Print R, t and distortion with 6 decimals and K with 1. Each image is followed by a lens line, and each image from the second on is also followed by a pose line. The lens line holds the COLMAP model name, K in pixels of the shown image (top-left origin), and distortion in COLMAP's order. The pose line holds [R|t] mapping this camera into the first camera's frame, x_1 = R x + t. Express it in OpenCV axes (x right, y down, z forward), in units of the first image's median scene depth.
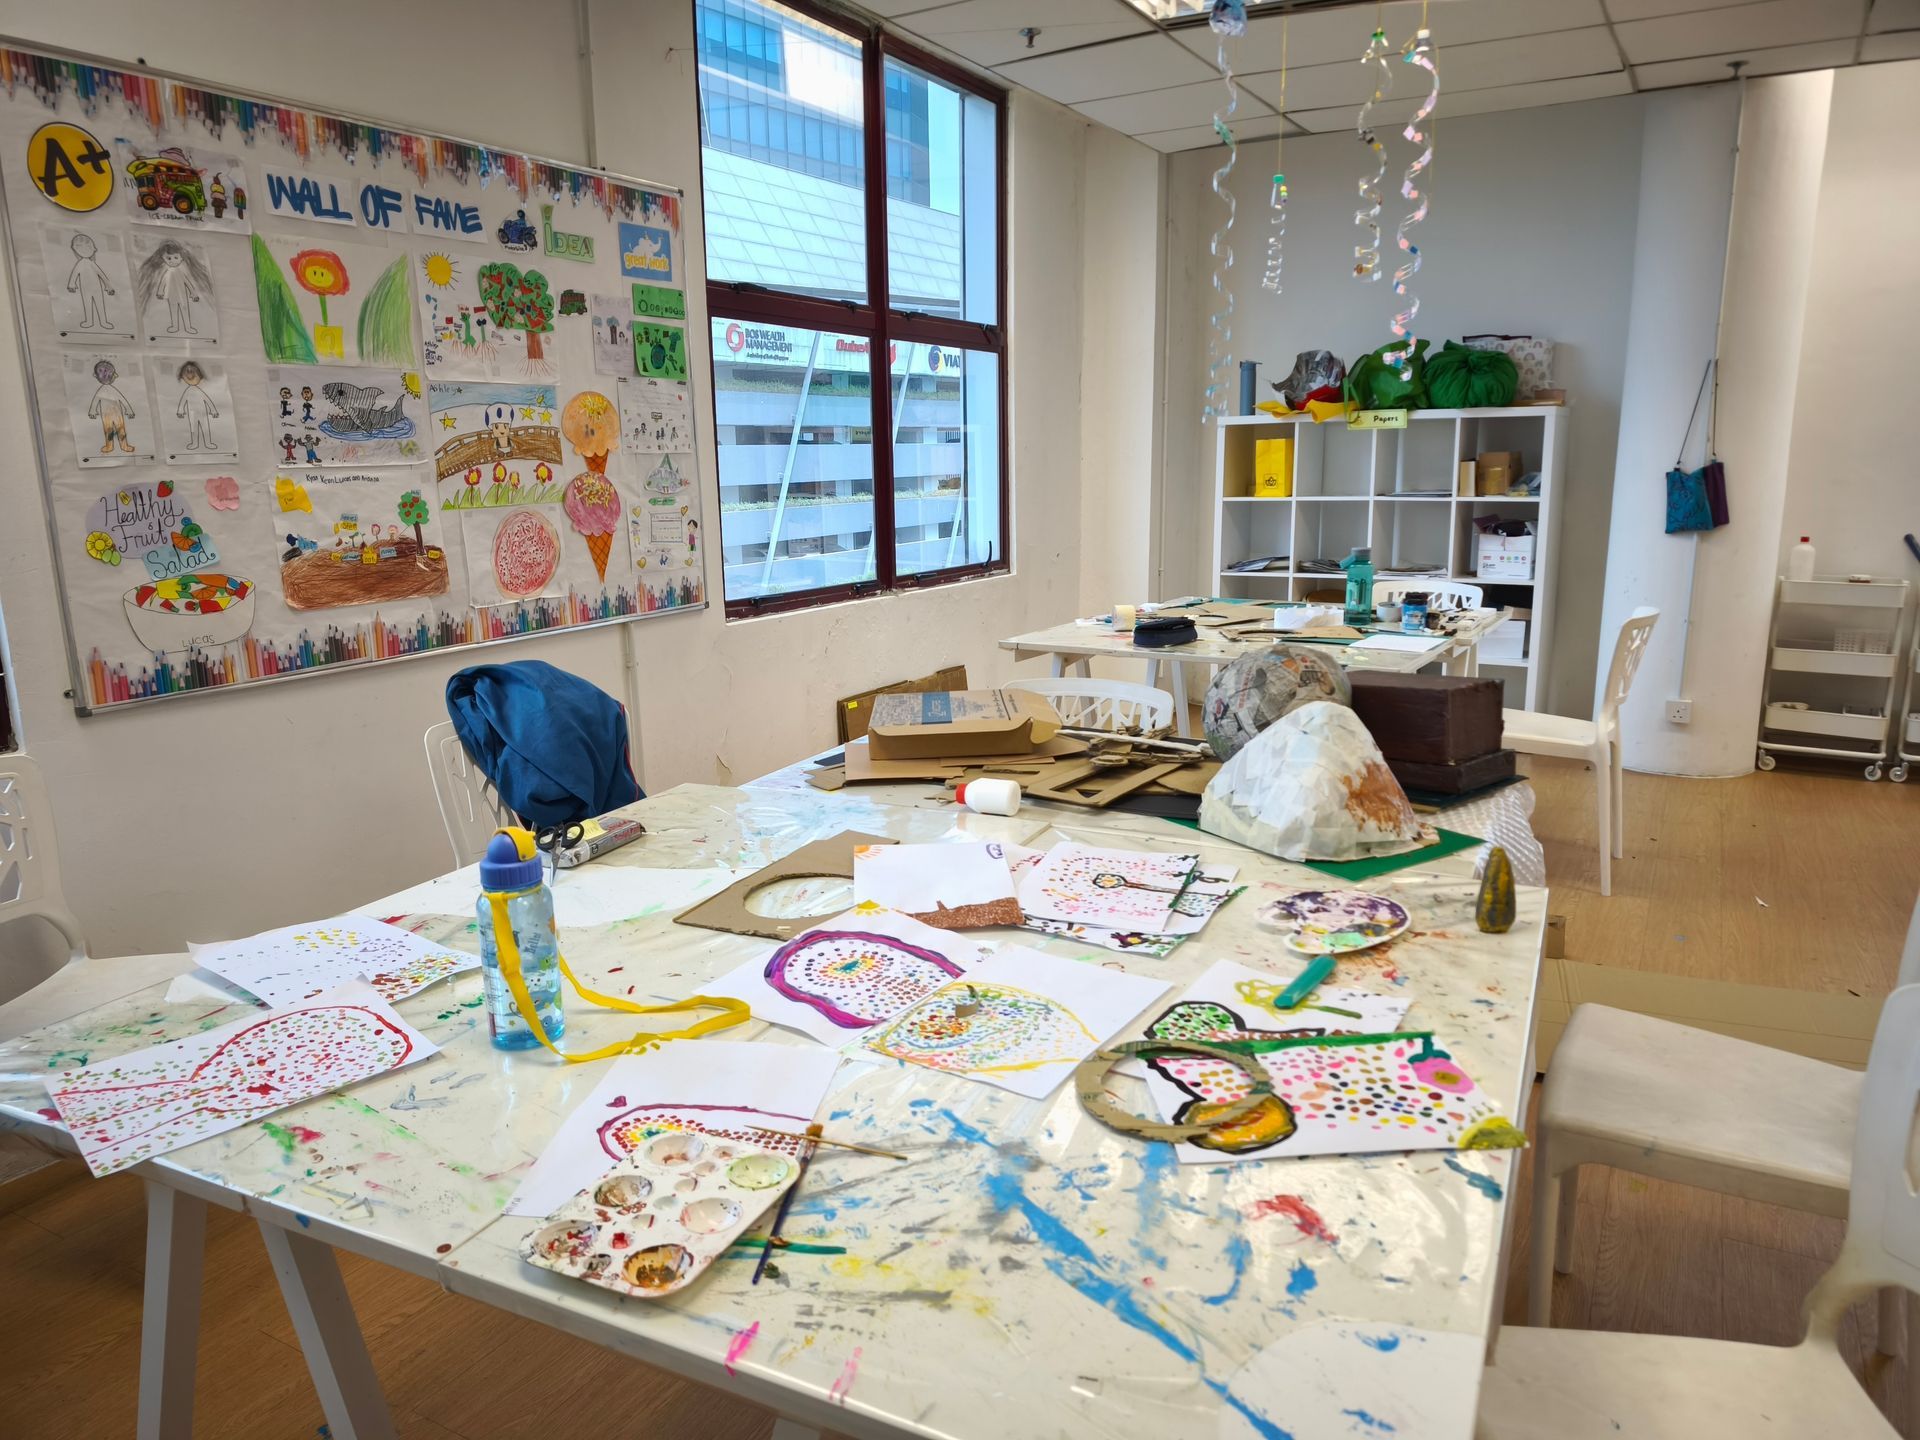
lens RADIAL K [[1304.1, 0, 947.8], [0, 1304.1, 715.1], [0, 0, 1]] dist [0.012948, -0.002559]
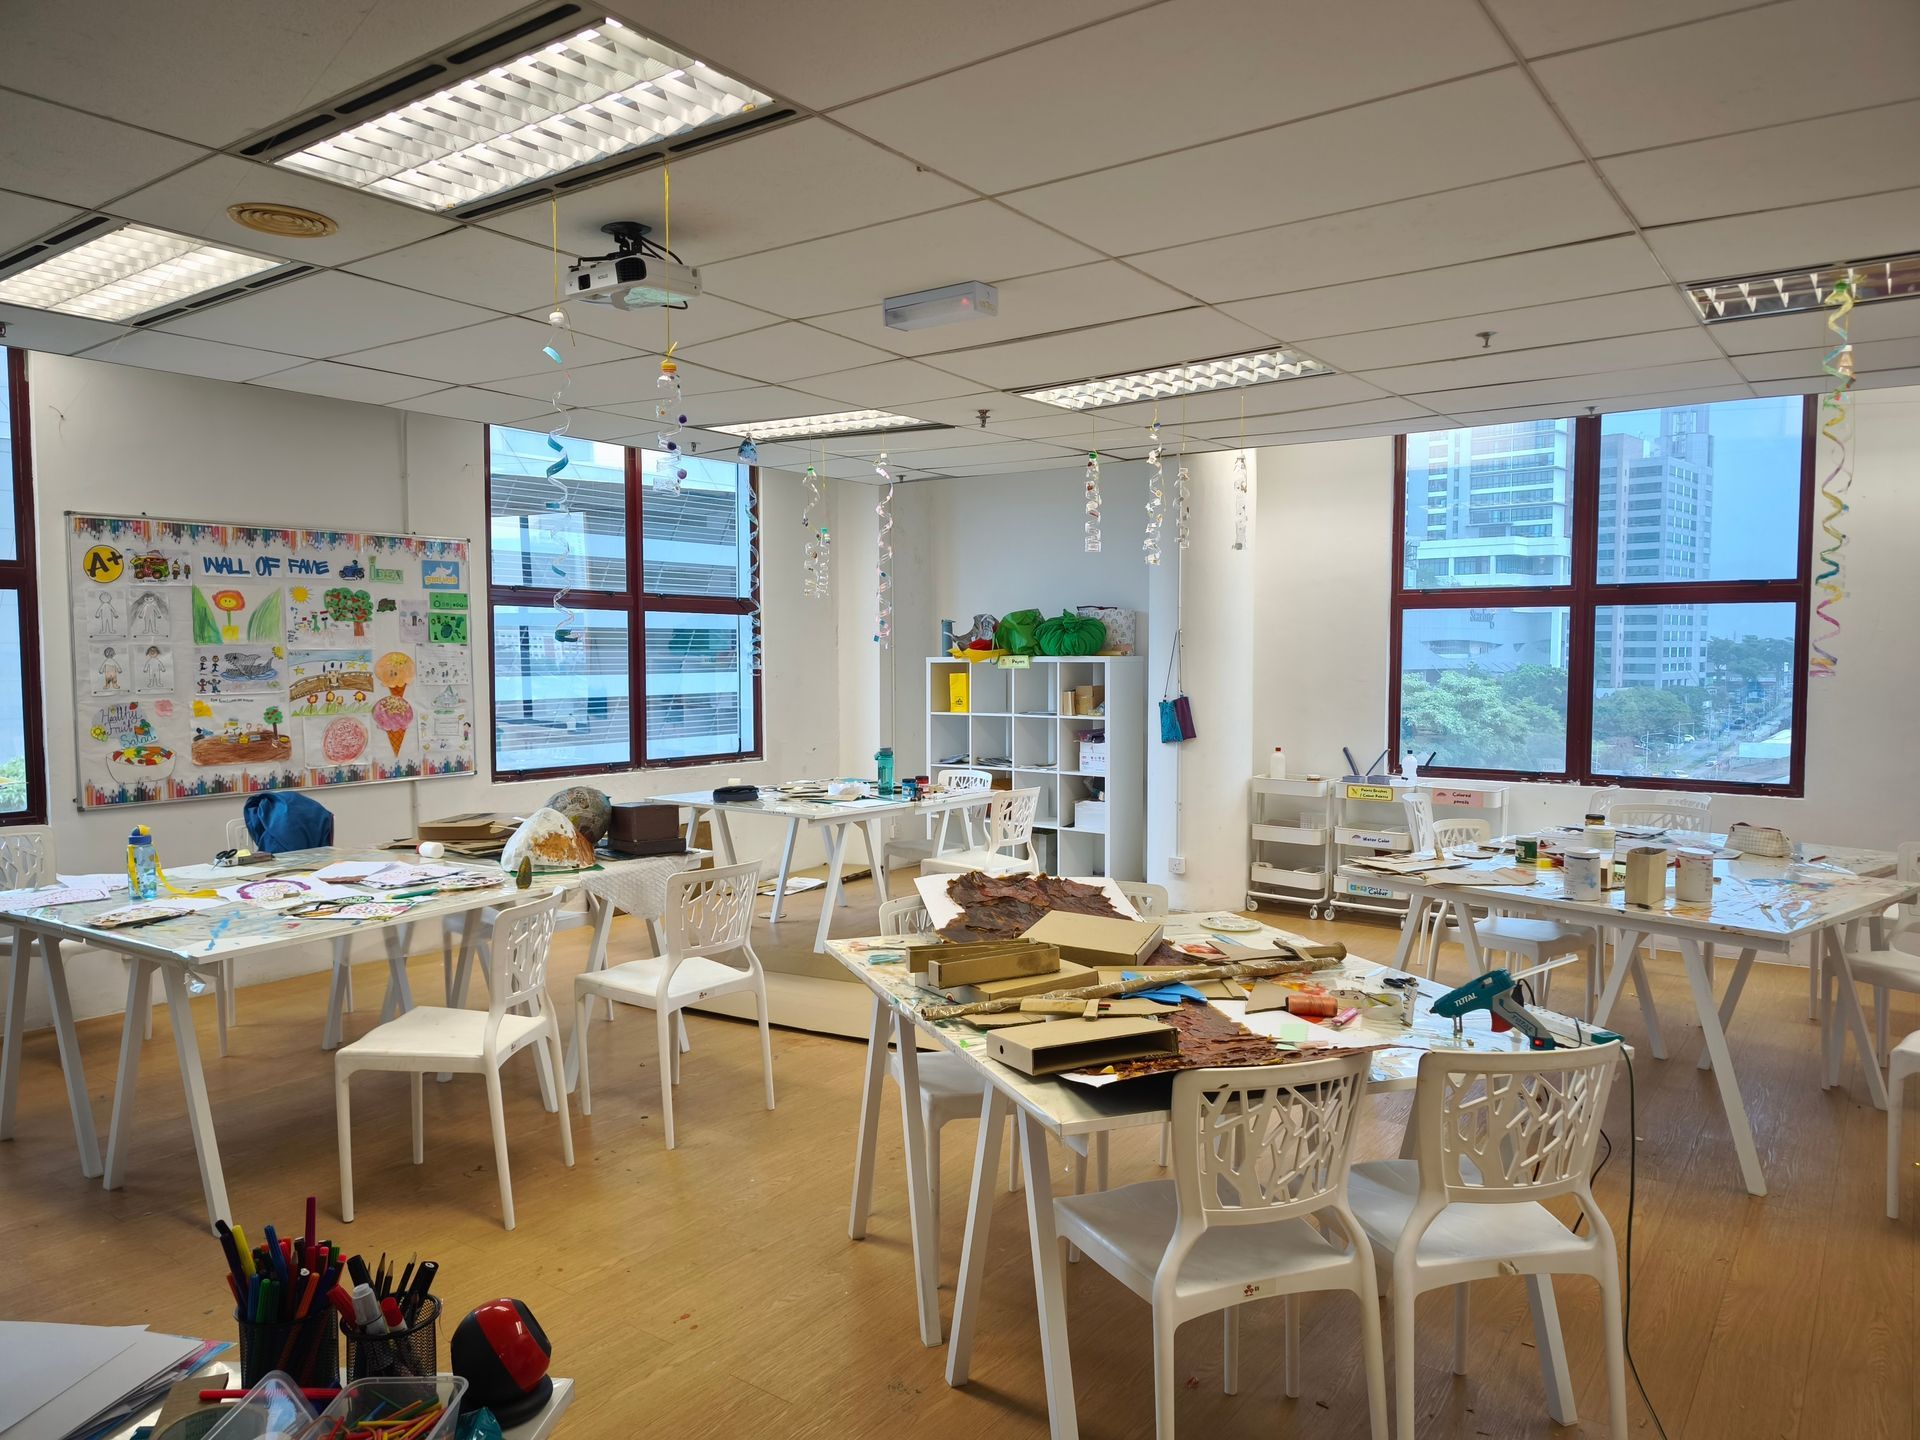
lens RADIAL K [[1304.1, 0, 968.3], [0, 1304.1, 727.6], [0, 0, 1]] dist [0.012948, -0.002559]
pose [[0.994720, 0.019497, -0.100759, 0.755983], [-0.033488, 0.989712, -0.139096, 0.087491], [0.097010, 0.141736, 0.985140, -0.747214]]
